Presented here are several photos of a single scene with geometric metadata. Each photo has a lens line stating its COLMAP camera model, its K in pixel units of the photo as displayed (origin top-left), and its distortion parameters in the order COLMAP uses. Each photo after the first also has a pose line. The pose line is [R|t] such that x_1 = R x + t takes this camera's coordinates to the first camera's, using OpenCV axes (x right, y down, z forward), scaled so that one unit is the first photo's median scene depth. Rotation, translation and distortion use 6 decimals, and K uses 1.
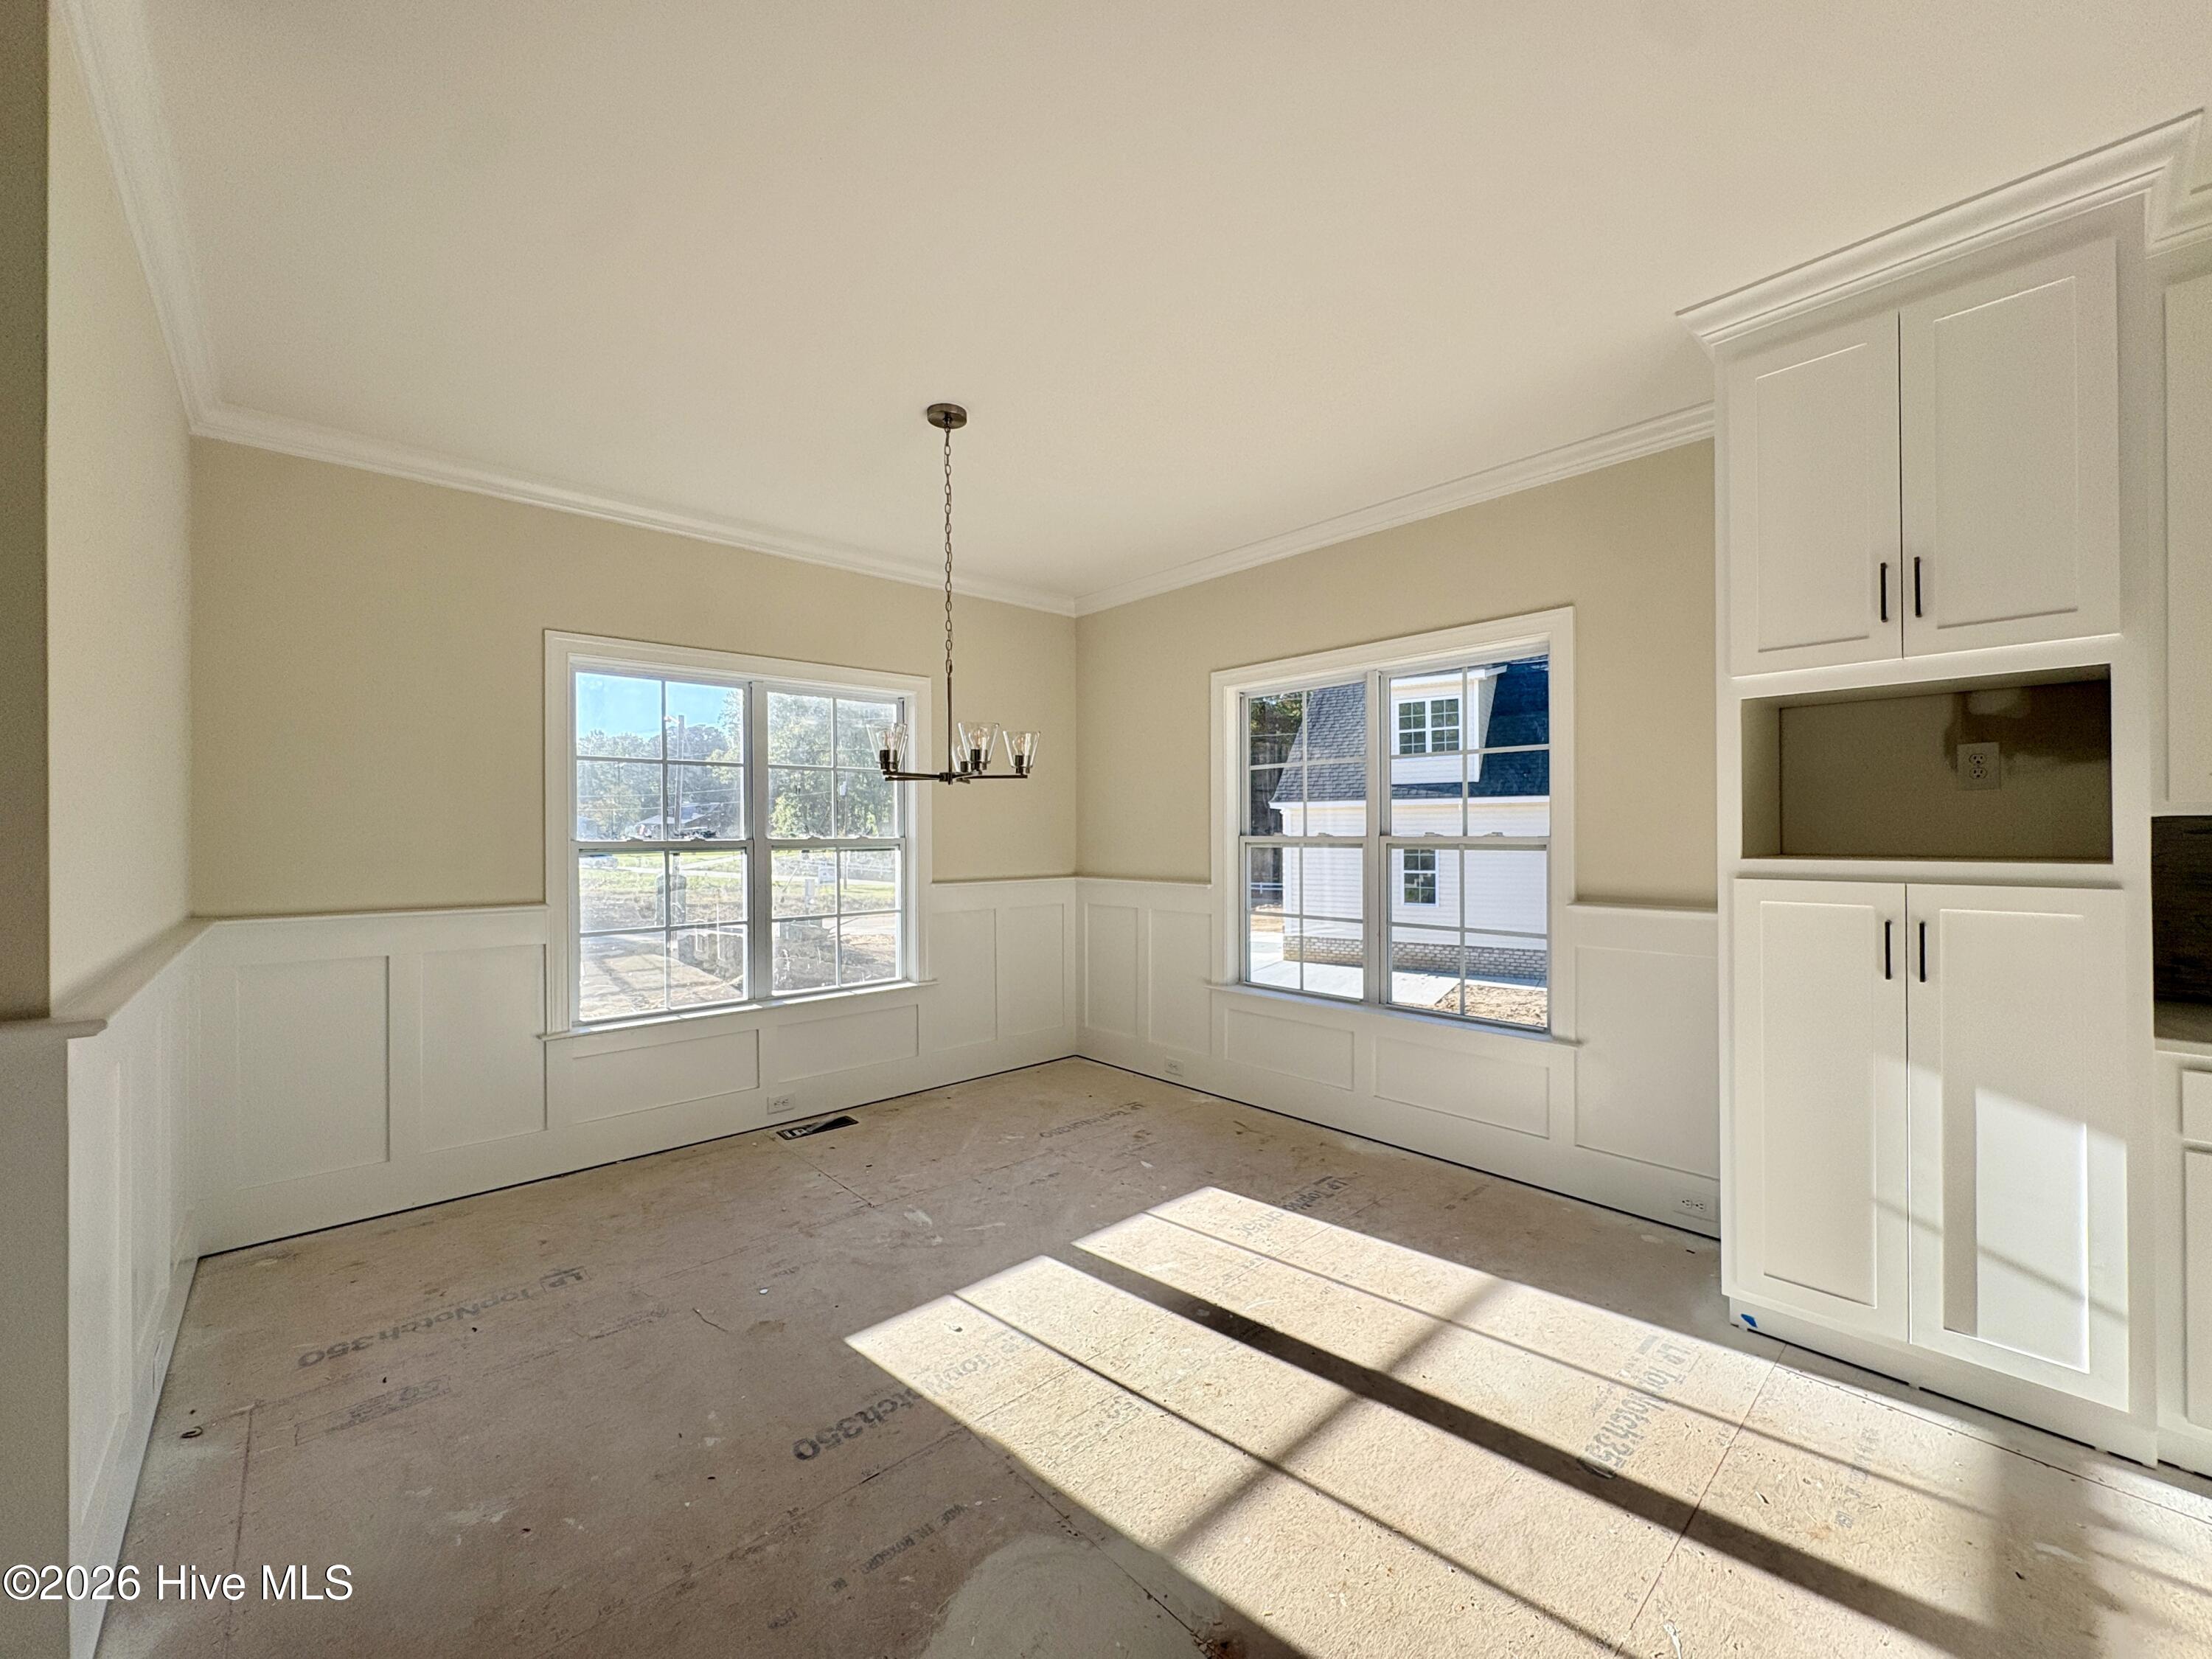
lens RADIAL K [[876.5, 0, 1107.0], [0, 876.5, 830.9], [0, 0, 1]] dist [0.000058, 0.000204]
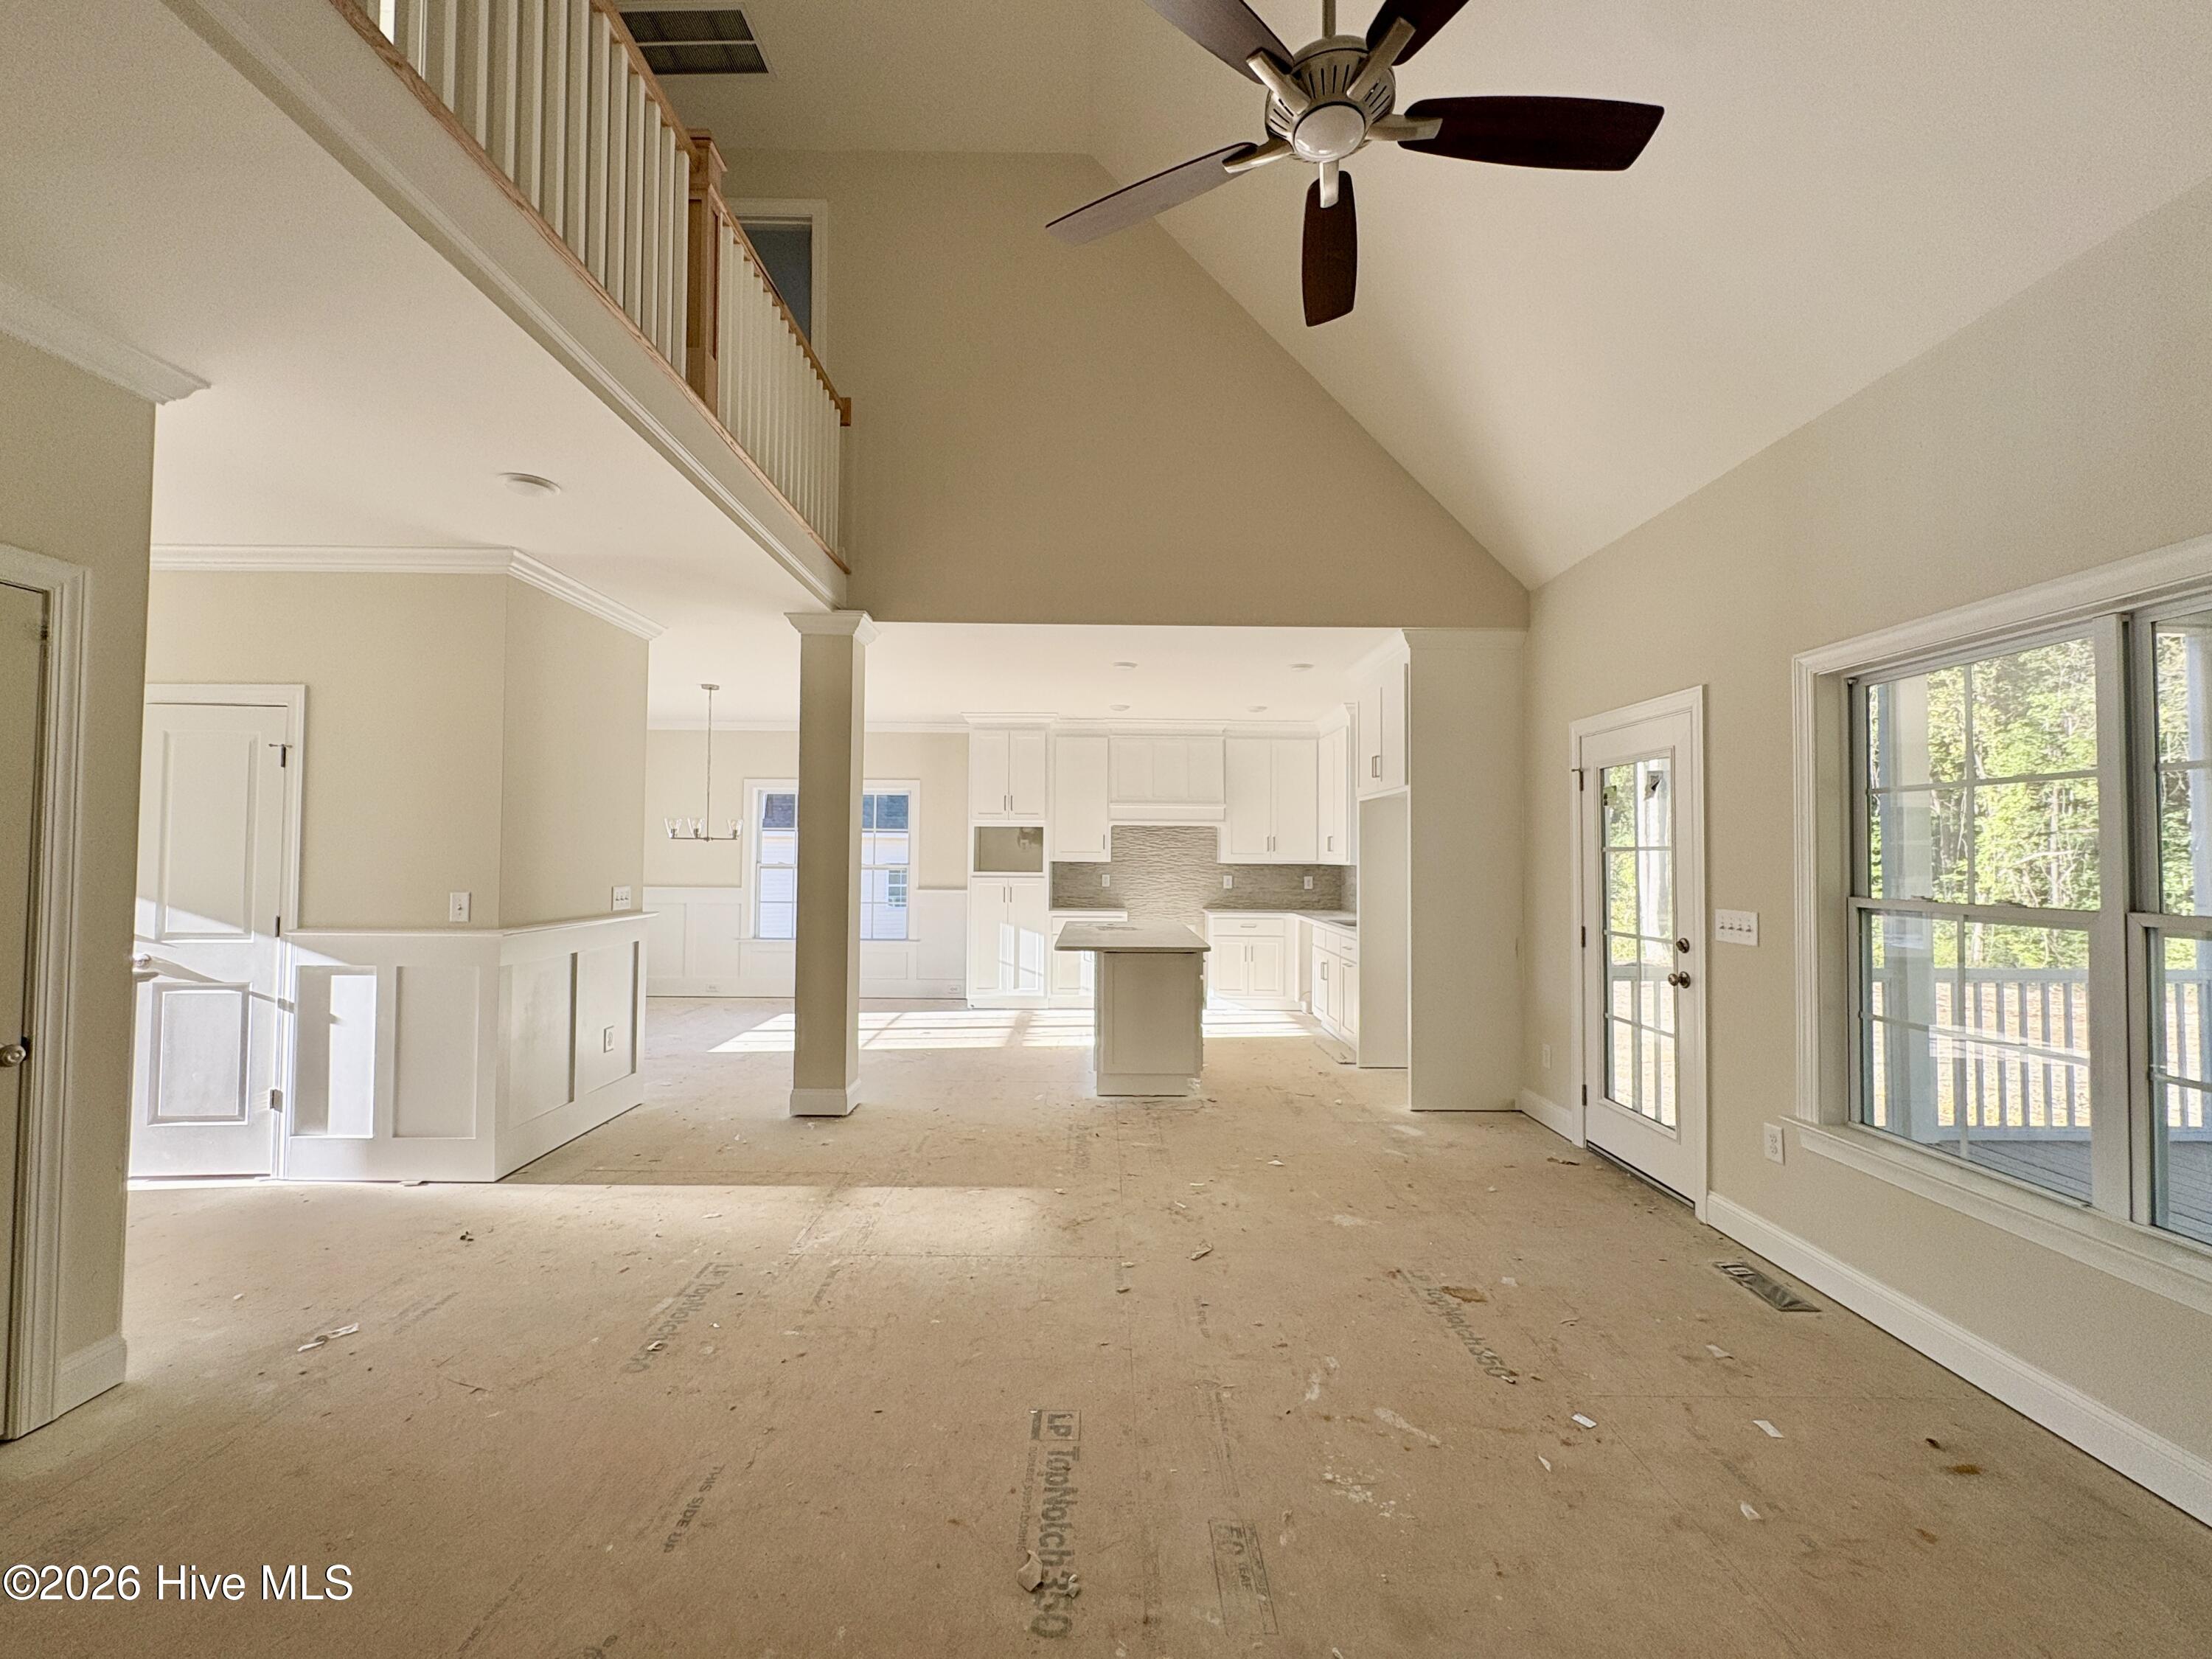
lens RADIAL K [[876.5, 0, 1107.0], [0, 876.5, 830.9], [0, 0, 1]] dist [0.000058, 0.000204]
pose [[0.666712, 0.033506, 0.744562, -1.105979], [-0.012955, 0.999359, -0.033371, -0.016016], [-0.745203, 0.012602, 0.666718, -1.251746]]
